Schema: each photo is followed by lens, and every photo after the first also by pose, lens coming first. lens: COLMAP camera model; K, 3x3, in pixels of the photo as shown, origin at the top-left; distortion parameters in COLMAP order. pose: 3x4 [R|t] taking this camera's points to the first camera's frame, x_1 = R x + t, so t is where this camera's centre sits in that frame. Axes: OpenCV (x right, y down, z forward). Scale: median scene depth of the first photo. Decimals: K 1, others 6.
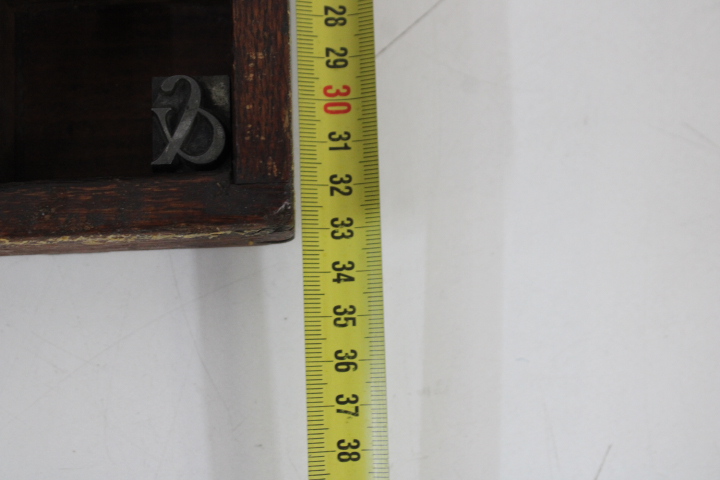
lens RADIAL K [[1134.0, 0, 357.0], [0, 1134.0, 239.7], [0, 0, 1]] dist [-0.018846, 0.000000]
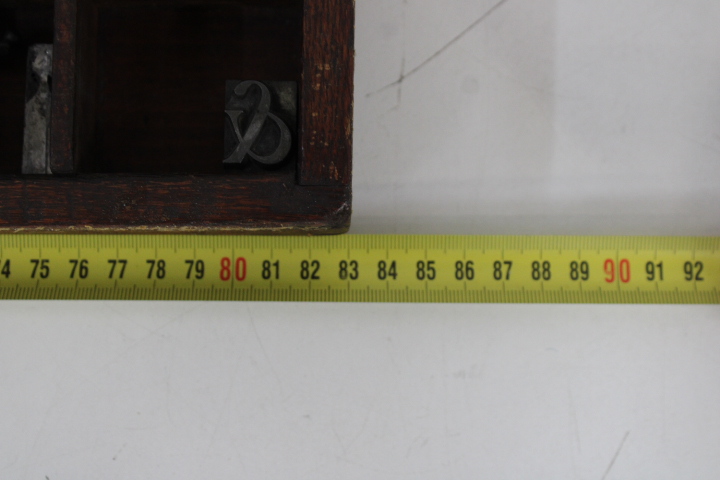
lens RADIAL K [[1134.0, 0, 362.3], [0, 1134.0, 241.5], [0, 0, 1]] dist [-0.018846, 0.000000]
pose [[0.998663, 0.048281, -0.018472, -0.023215], [-0.047115, 0.997141, 0.059083, -0.061062], [0.021271, -0.058134, 0.998082, -0.093729]]
